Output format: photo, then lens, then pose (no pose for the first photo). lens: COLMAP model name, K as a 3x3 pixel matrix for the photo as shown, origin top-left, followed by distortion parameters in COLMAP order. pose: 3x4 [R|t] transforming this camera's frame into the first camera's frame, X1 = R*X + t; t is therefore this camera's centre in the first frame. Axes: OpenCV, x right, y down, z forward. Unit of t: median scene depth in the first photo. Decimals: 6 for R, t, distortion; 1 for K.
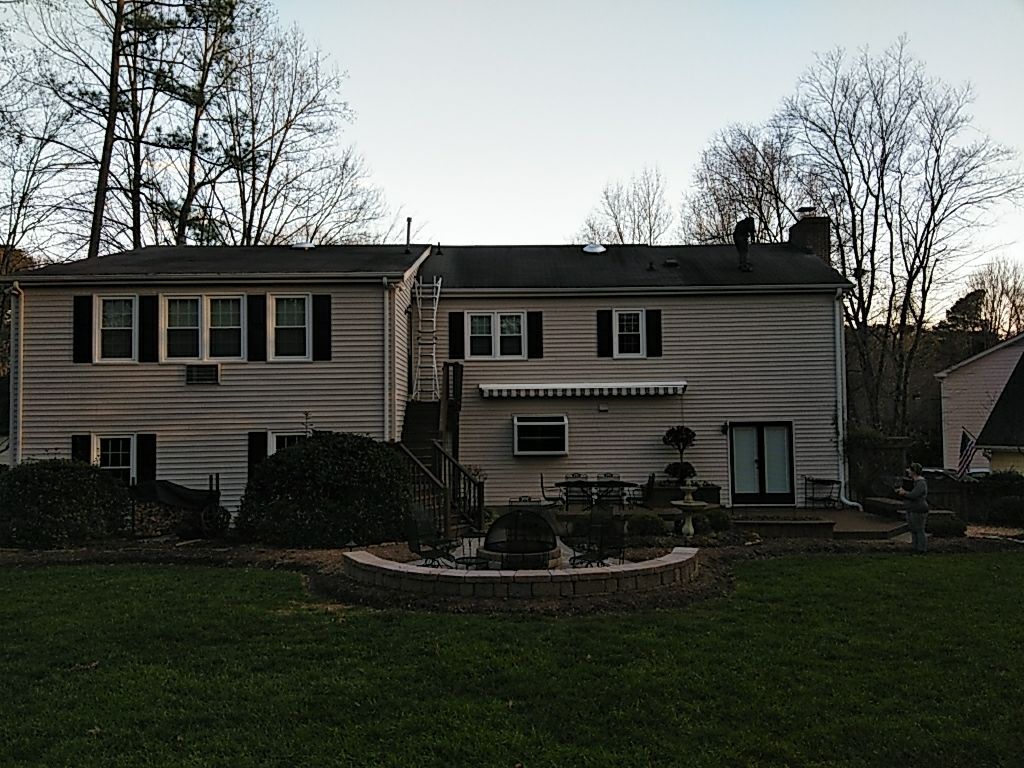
lens RADIAL K [[775.2, 0, 506.8], [0, 775.2, 388.7], [0, 0, 1]] dist [0.097515, -0.146396]
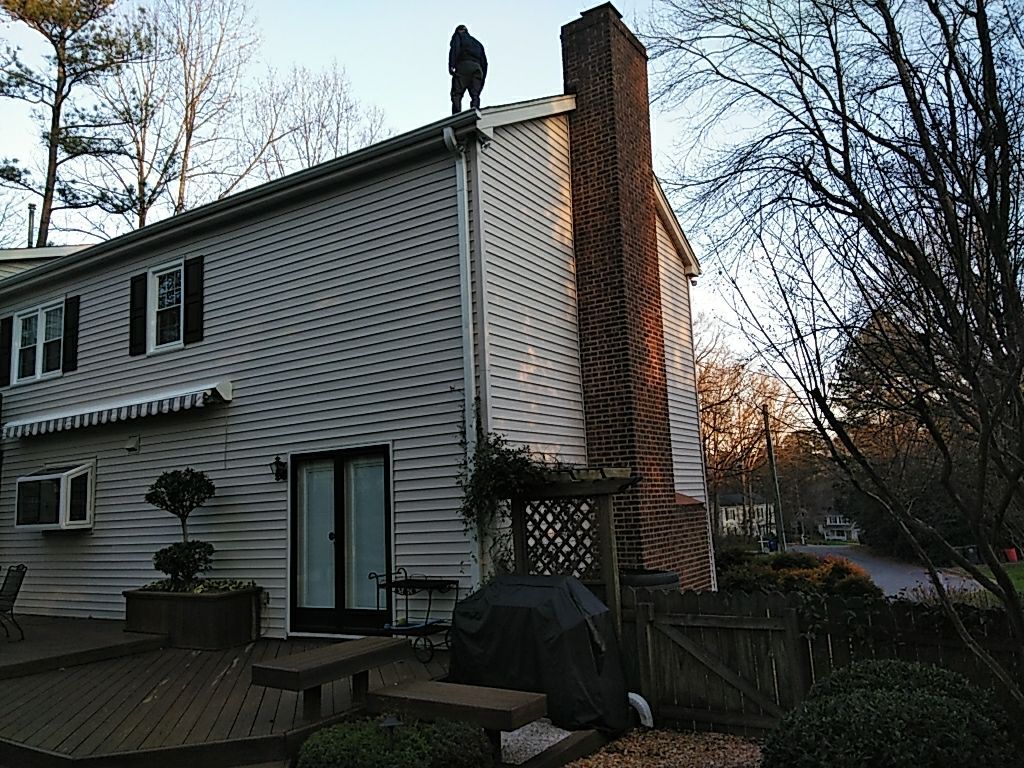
lens RADIAL K [[775.2, 0, 506.8], [0, 775.2, 388.7], [0, 0, 1]] dist [0.097515, -0.146396]
pose [[0.862280, -0.106865, -0.495029, 0.645032], [0.062273, 0.992439, -0.105772, 0.061204], [0.502589, 0.060378, 0.862414, 0.649481]]
